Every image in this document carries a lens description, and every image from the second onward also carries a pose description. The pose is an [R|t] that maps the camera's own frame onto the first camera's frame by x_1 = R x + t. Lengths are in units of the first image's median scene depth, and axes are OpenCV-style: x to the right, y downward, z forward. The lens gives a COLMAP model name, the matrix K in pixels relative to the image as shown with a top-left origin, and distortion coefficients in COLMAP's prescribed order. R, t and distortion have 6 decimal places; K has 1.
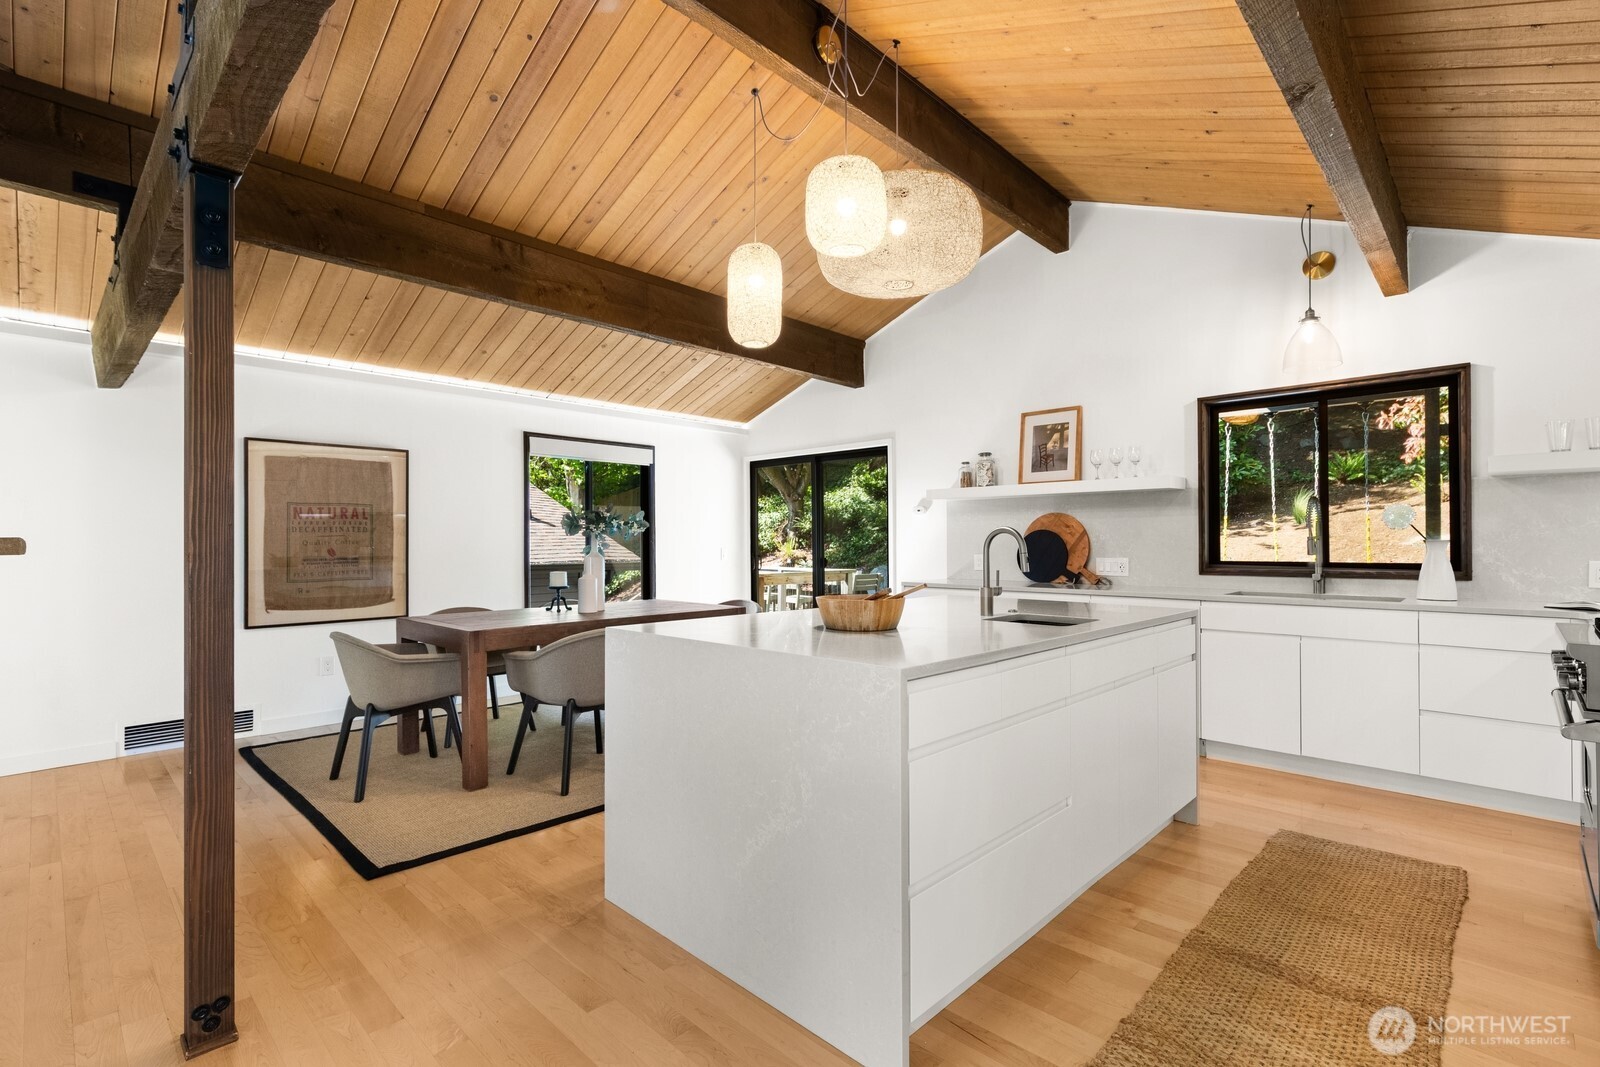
lens RADIAL K [[720.5, 0, 794.1], [0, 720.5, 536.1], [0, 0, 1]] dist [0.009526, 0.000491]
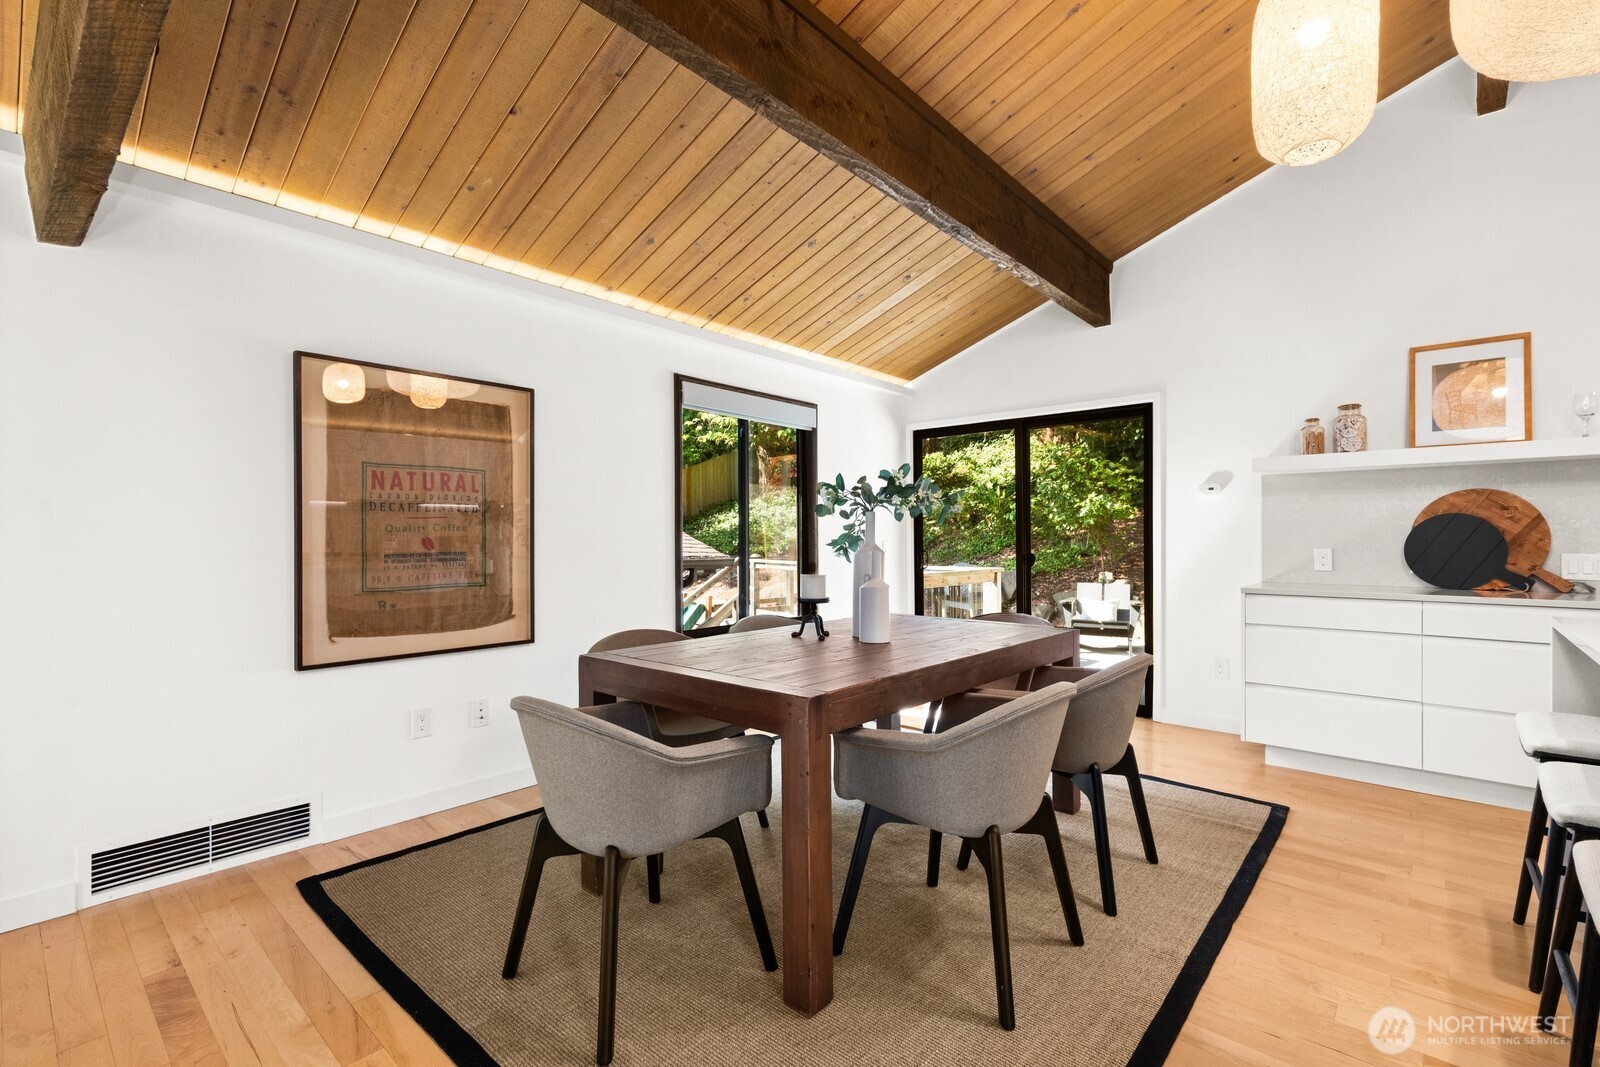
lens RADIAL K [[720.5, 0, 806.5], [0, 720.5, 537.3], [0, 0, 1]] dist [0.009526, 0.000491]
pose [[0.999151, 0.001875, 0.041153, -0.314454], [-0.002115, 0.999981, 0.005807, 0.011748], [-0.041141, -0.005889, 0.999136, 0.334024]]
